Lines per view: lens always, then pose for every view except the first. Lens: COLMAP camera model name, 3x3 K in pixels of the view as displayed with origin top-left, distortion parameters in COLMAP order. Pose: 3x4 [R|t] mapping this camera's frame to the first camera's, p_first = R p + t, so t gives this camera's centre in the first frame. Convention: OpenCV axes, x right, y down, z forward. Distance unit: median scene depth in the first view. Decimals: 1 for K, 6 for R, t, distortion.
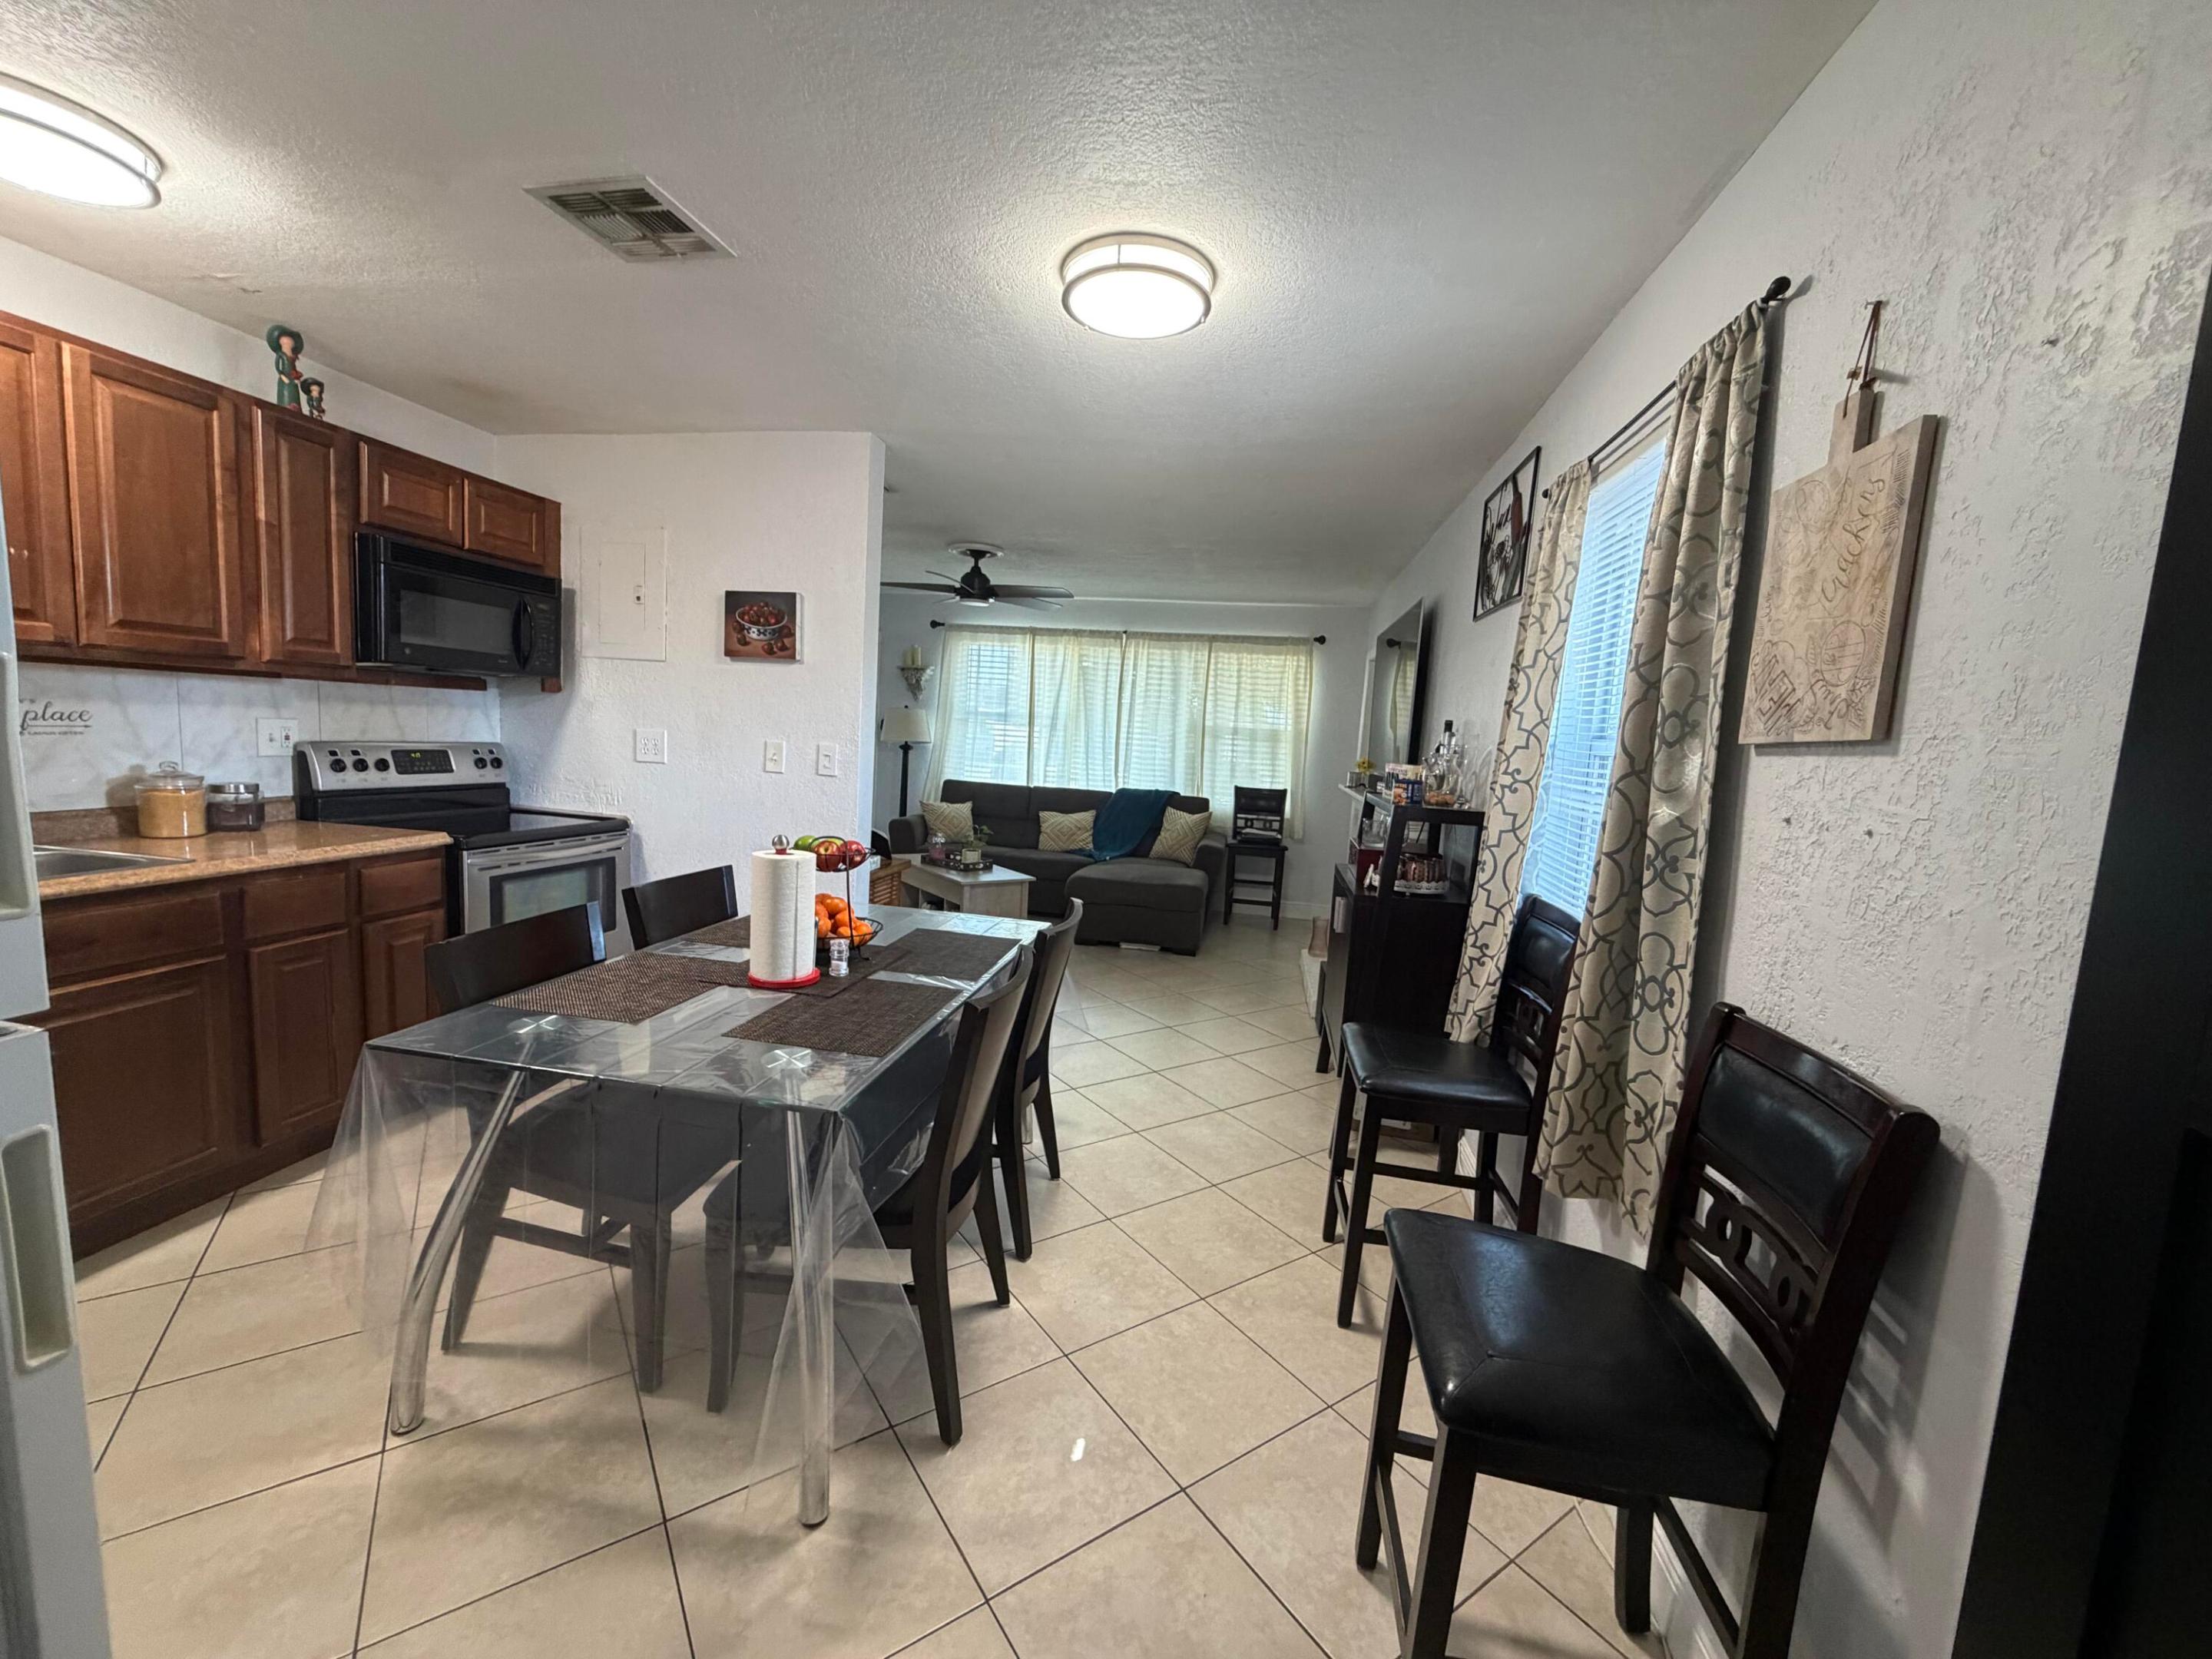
lens RADIAL K [[880.0, 0, 1089.8], [0, 880.0, 828.6], [0, 0, 1]] dist [-0.001218, 0.000500]
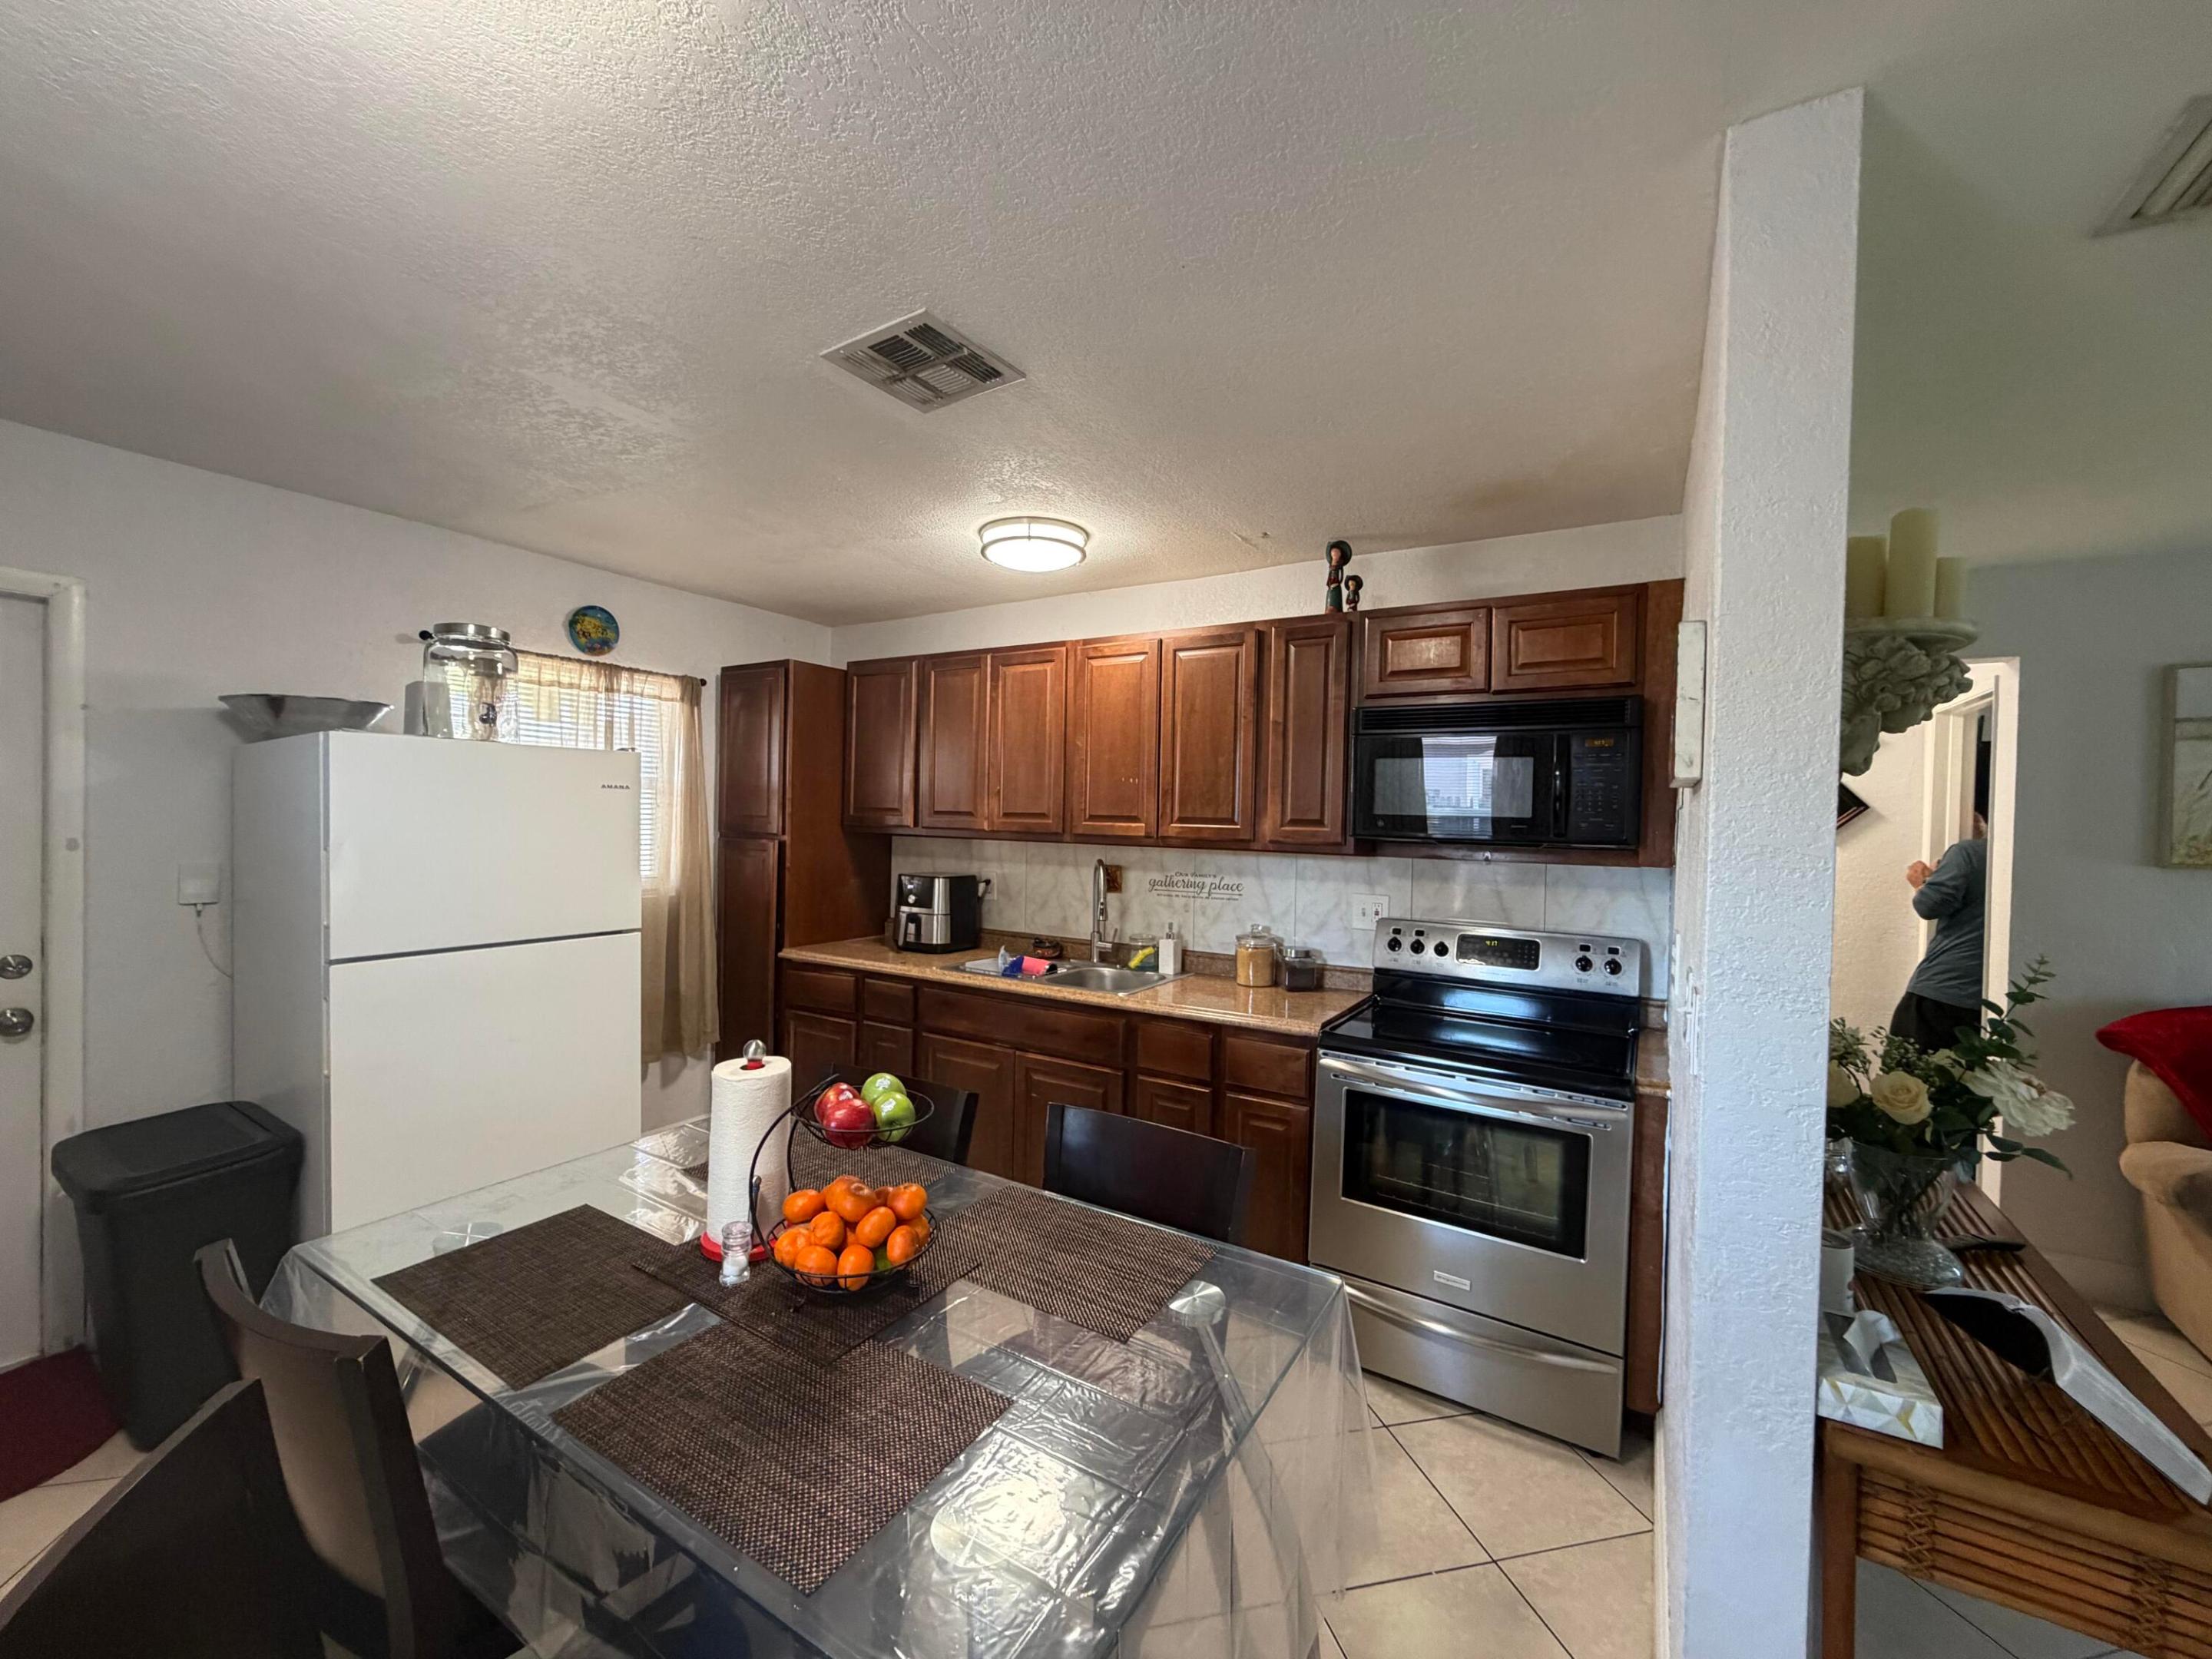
lens RADIAL K [[880.0, 0, 1089.8], [0, 880.0, 828.6], [0, 0, 1]] dist [-0.001218, 0.000500]
pose [[-0.360058, -0.058120, -0.931118, 0.078400], [-0.148702, 0.988873, -0.004223, -0.063415], [0.921003, 0.136938, -0.364694, 0.453126]]
